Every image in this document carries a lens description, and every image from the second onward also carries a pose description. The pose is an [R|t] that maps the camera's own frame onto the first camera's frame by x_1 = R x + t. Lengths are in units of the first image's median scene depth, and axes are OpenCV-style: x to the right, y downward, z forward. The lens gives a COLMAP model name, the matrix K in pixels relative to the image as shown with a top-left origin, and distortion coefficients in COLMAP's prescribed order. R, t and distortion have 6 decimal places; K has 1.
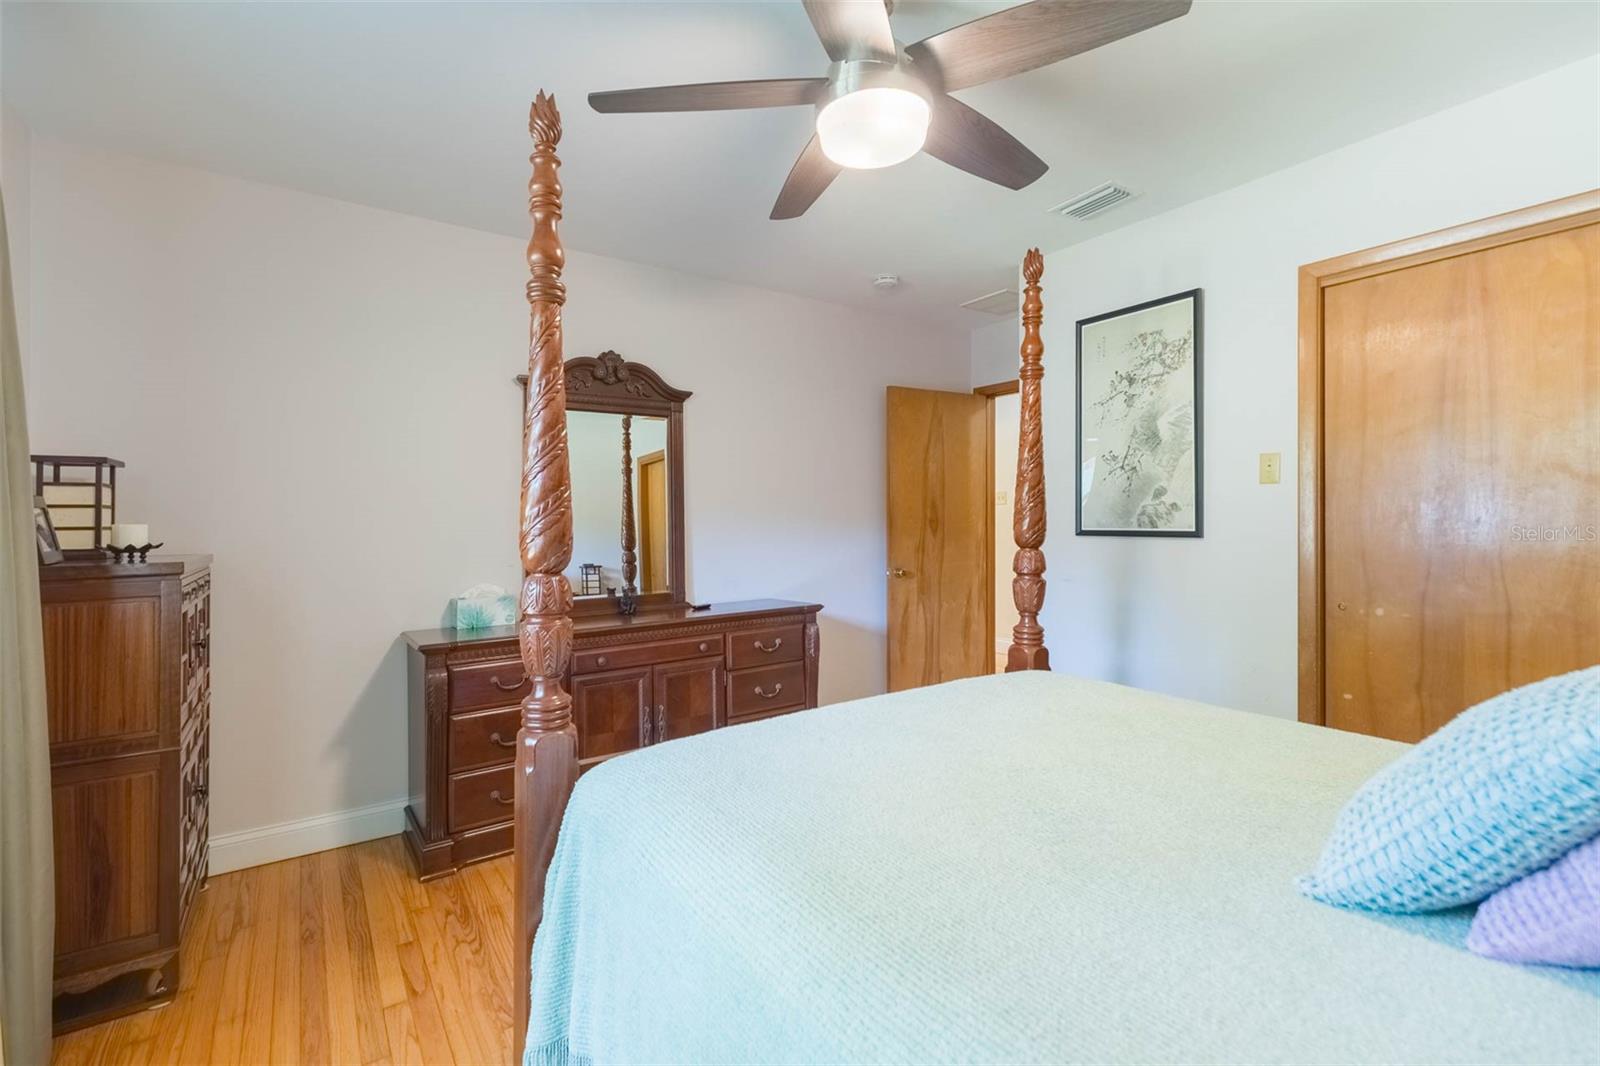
lens RADIAL K [[717.3, 0, 799.5], [0, 717.3, 521.6], [0, 0, 1]] dist [0.004558, -0.000885]
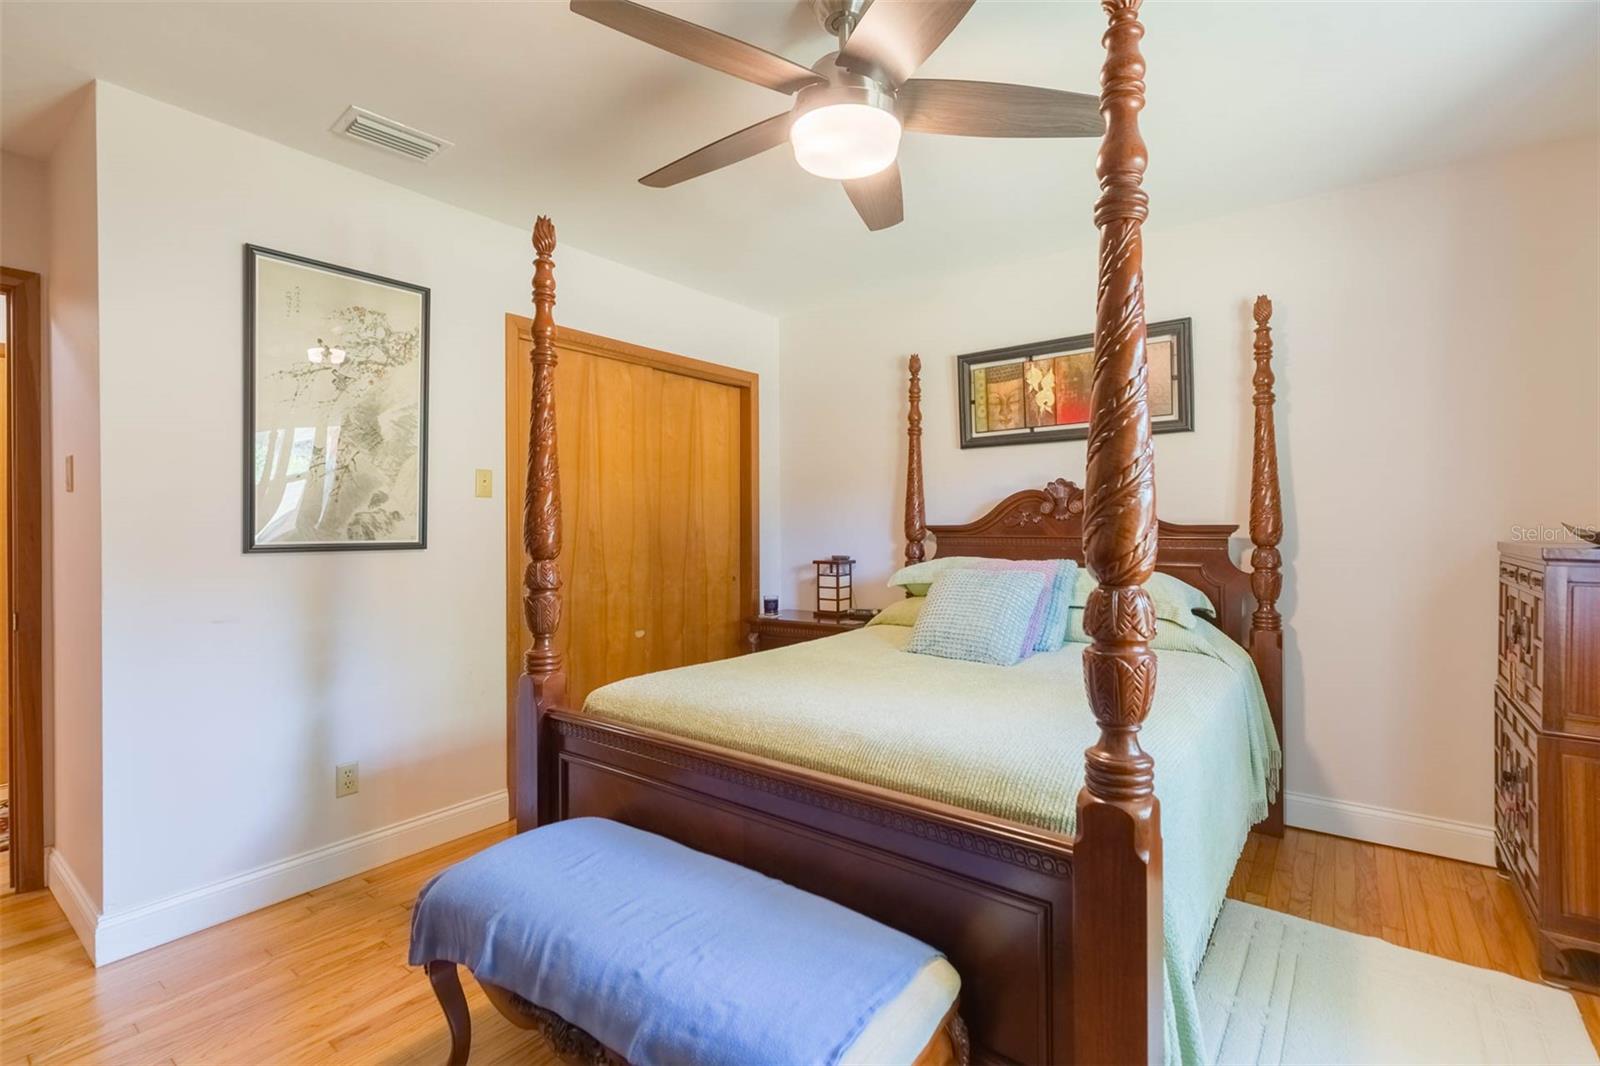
lens RADIAL K [[717.3, 0, 799.0], [0, 717.3, 533.2], [0, 0, 1]] dist [0.004558, -0.000885]
pose [[-0.292829, -0.006167, 0.956145, -0.481039], [0.001924, 0.999973, 0.007039, -0.004136], [-0.956163, 0.003901, -0.292809, 0.770973]]
